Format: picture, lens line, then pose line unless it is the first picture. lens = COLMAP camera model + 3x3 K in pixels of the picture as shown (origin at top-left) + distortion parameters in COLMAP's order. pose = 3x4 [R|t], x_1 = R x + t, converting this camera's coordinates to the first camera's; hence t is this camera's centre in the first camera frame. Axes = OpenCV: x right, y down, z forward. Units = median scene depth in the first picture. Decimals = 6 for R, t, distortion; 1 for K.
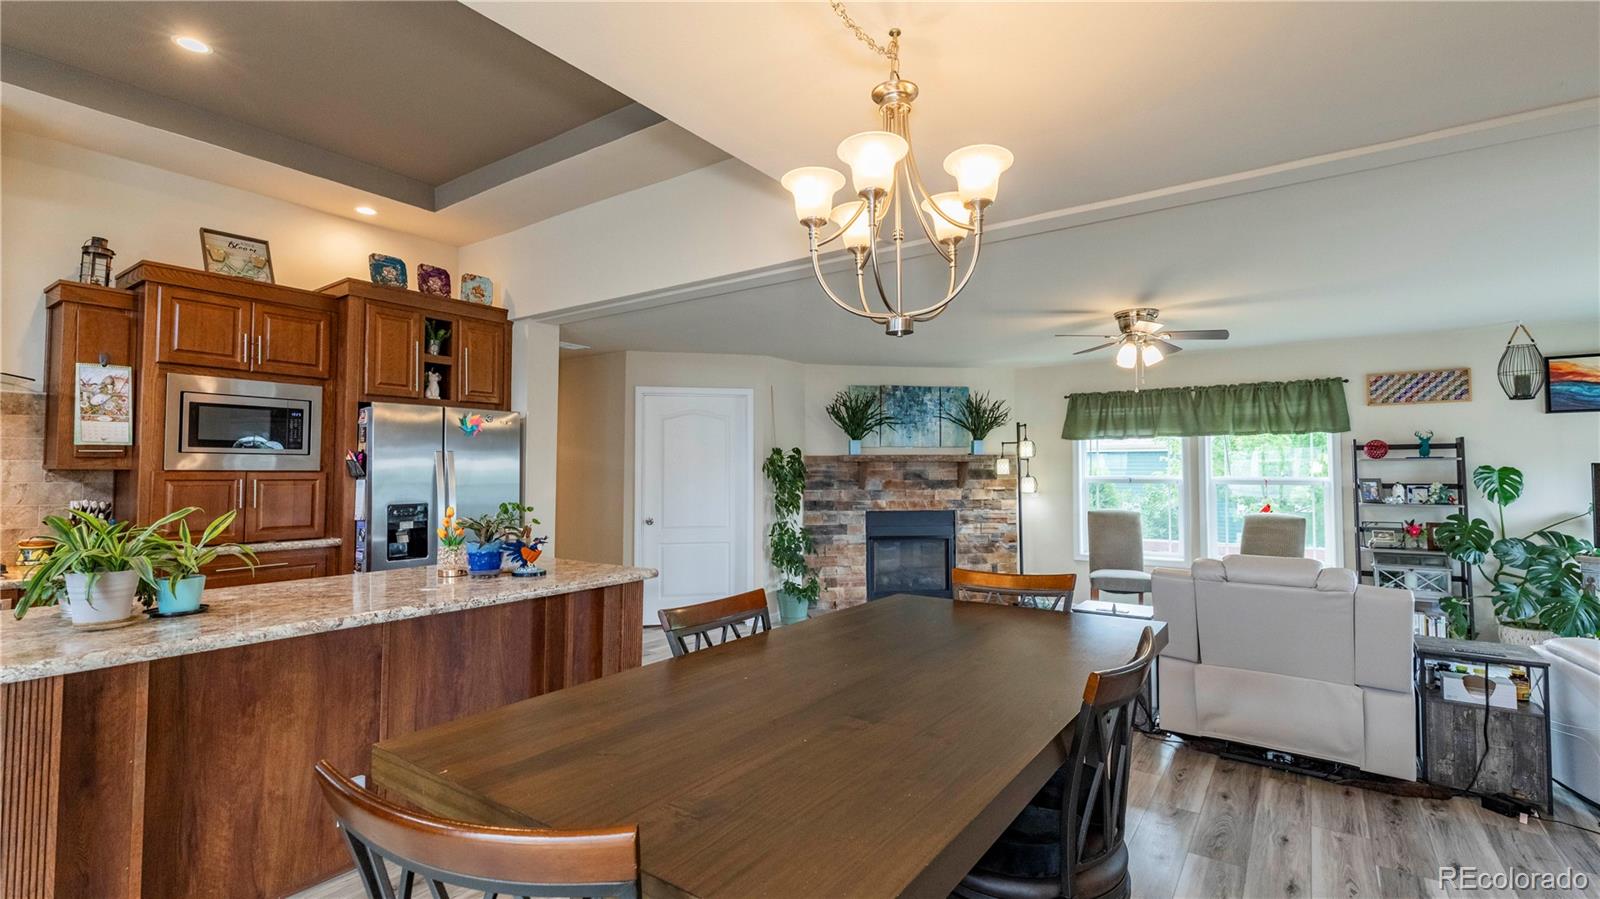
lens RADIAL K [[710.9, 0, 805.5], [0, 710.9, 446.7], [0, 0, 1]] dist [0.003823, -0.001191]
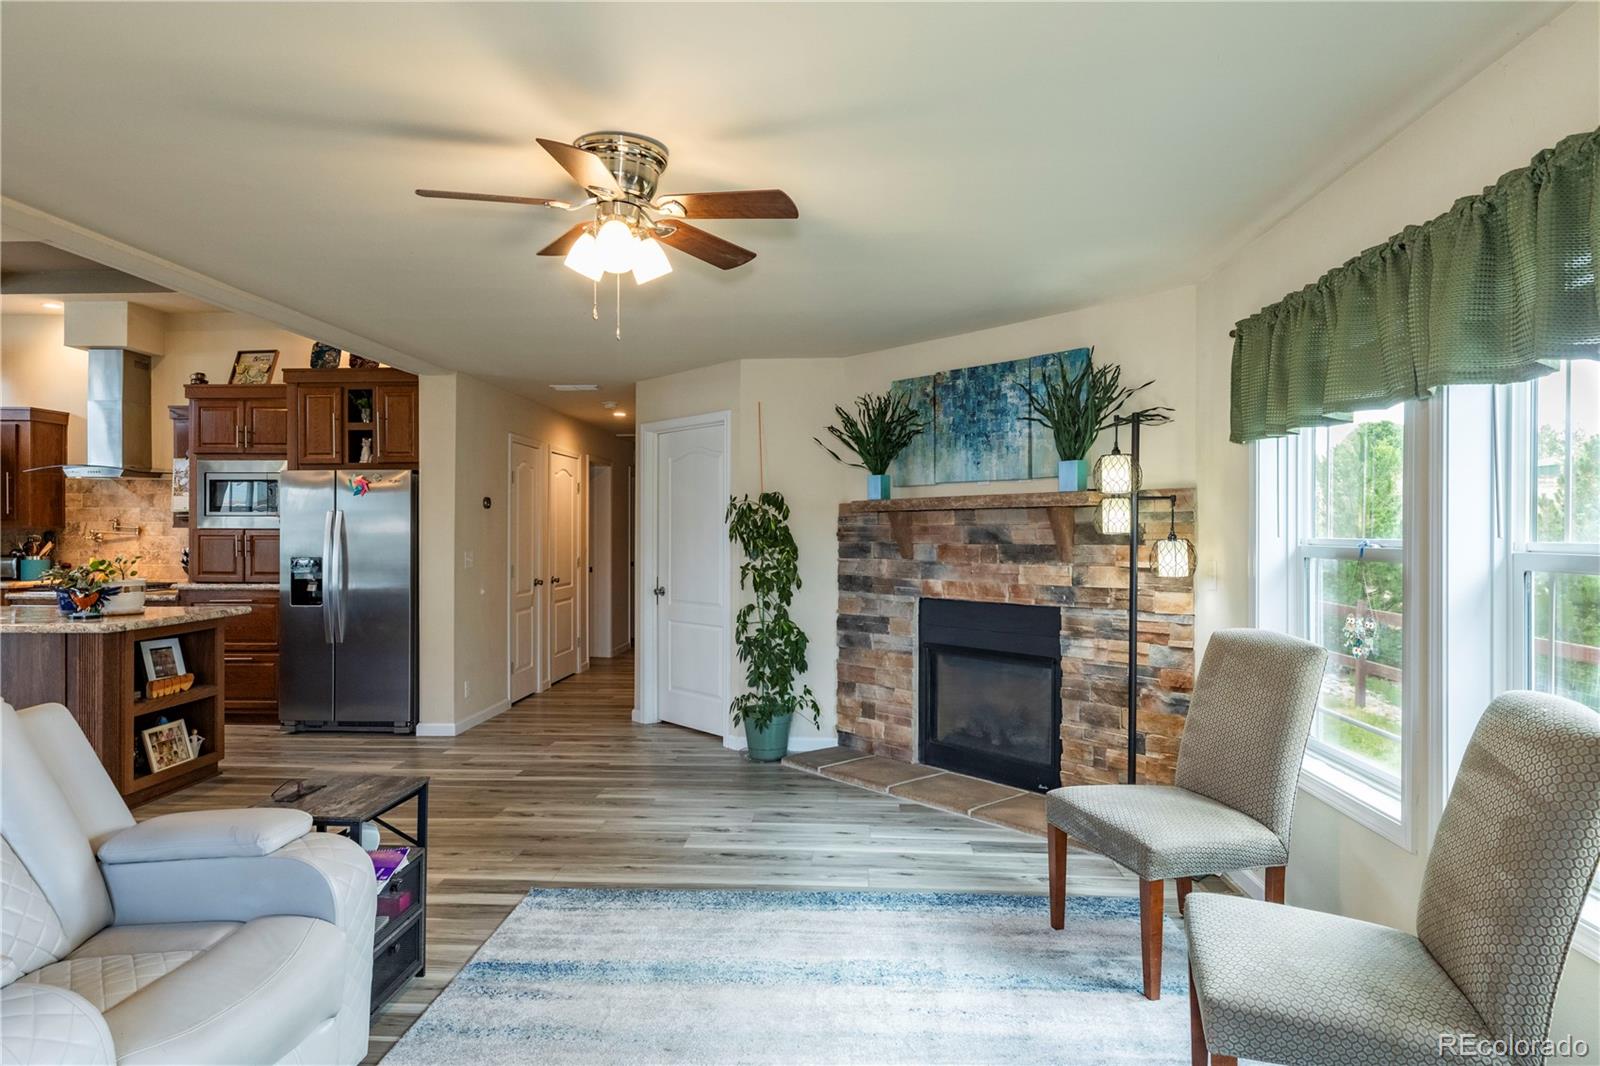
lens RADIAL K [[914.2, 0, 808.8], [0, 914.2, 529.2], [0, 0, 1]] dist [0.009000, 0.000320]
pose [[0.526265, -0.002600, -0.850317, 0.716866], [0.029688, 0.999442, 0.015319, 0.023351], [0.849802, -0.033306, 0.526048, 0.579320]]
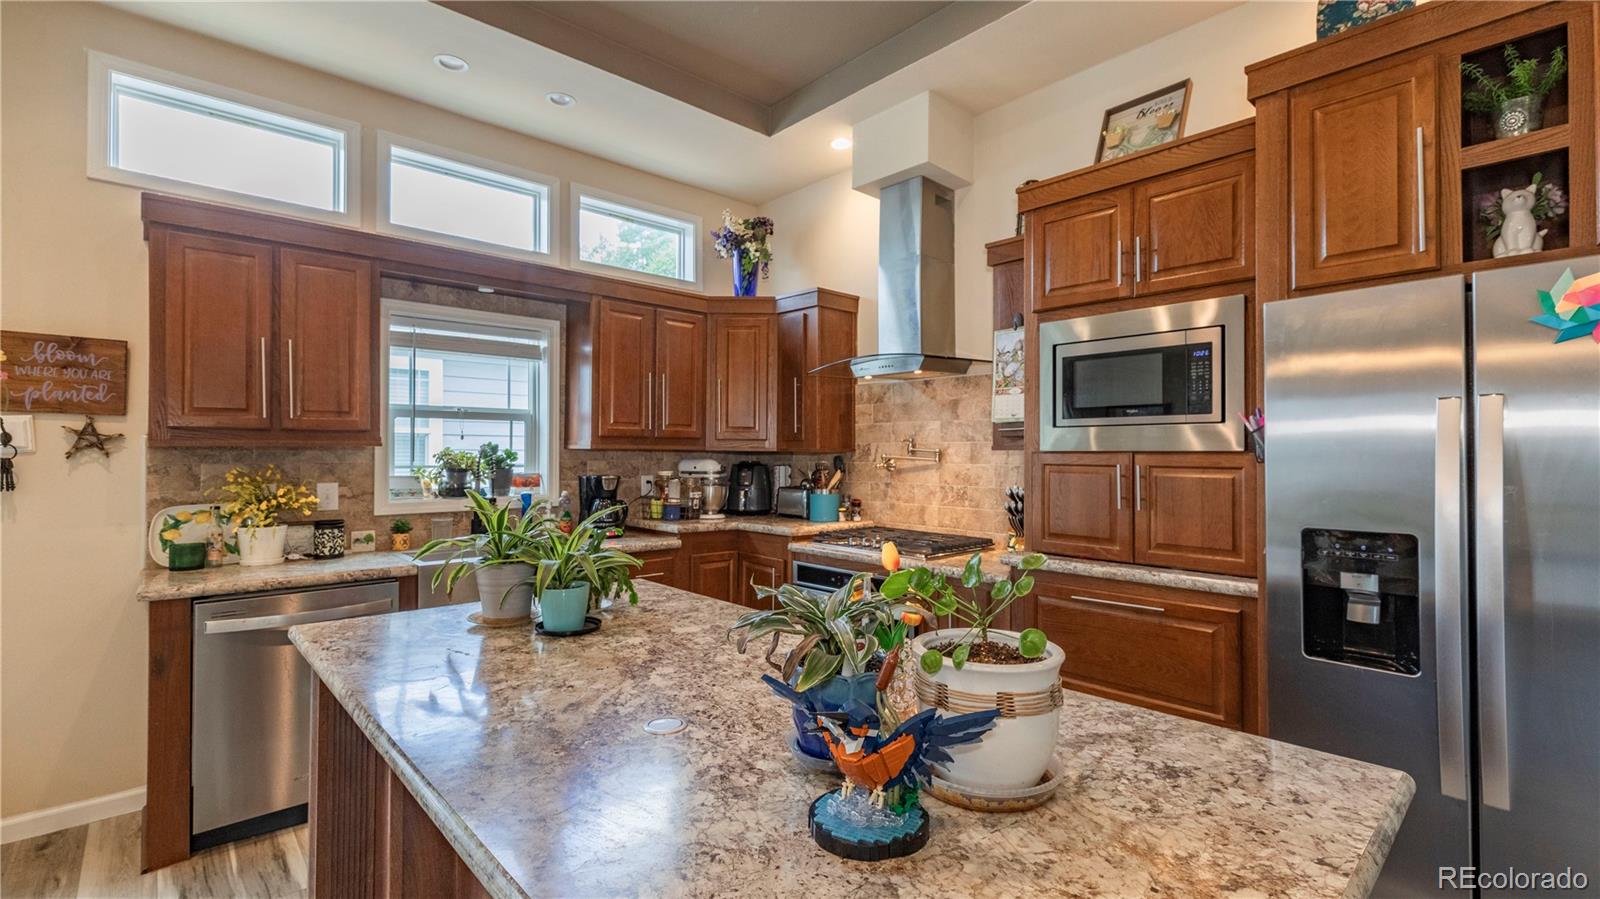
lens RADIAL K [[710.9, 0, 805.5], [0, 710.9, 446.7], [0, 0, 1]] dist [0.003823, -0.001191]
pose [[-0.213292, -0.012378, -0.976910, -0.053921], [0.032226, 0.999286, -0.019698, 0.019077], [0.976457, -0.035683, -0.212741, 0.494275]]
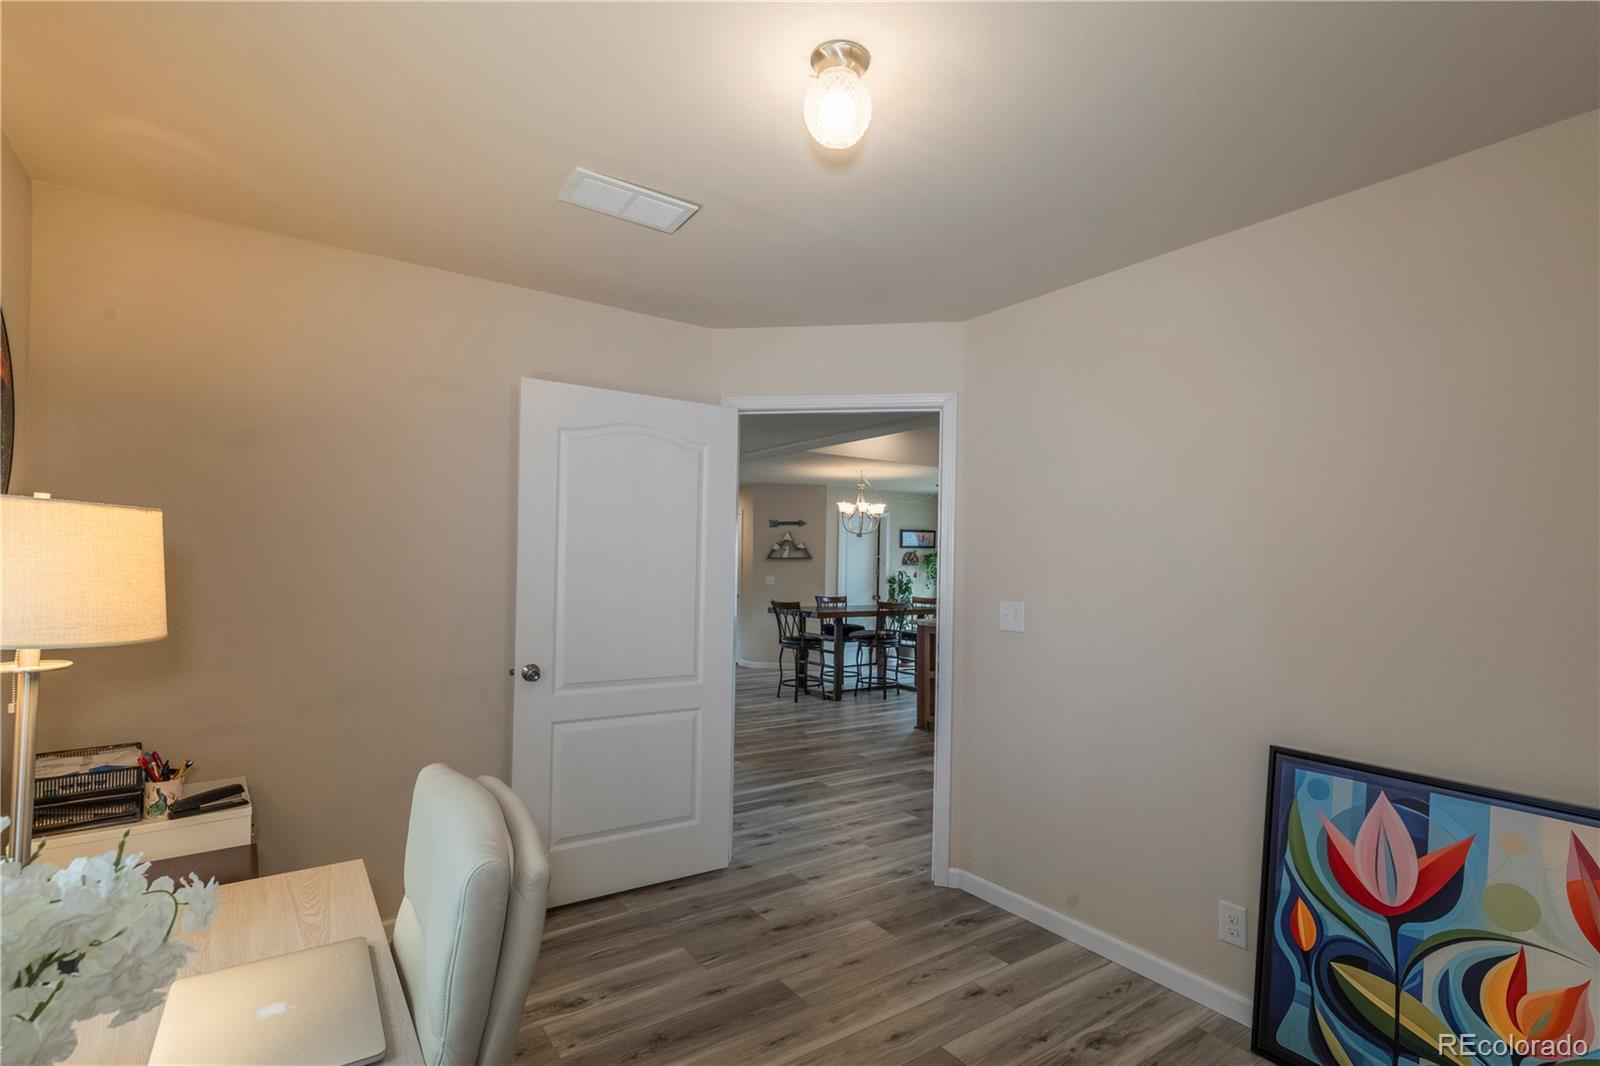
lens RADIAL K [[753.3, 0, 798.3], [0, 753.3, 562.2], [0, 0, 1]] dist [0.000909, 0.000033]
pose [[-0.938983, -0.013398, 0.343702, -0.306884], [-0.027589, 0.998955, -0.036432, 0.051877], [-0.342855, -0.043691, -0.938372, 1.473881]]
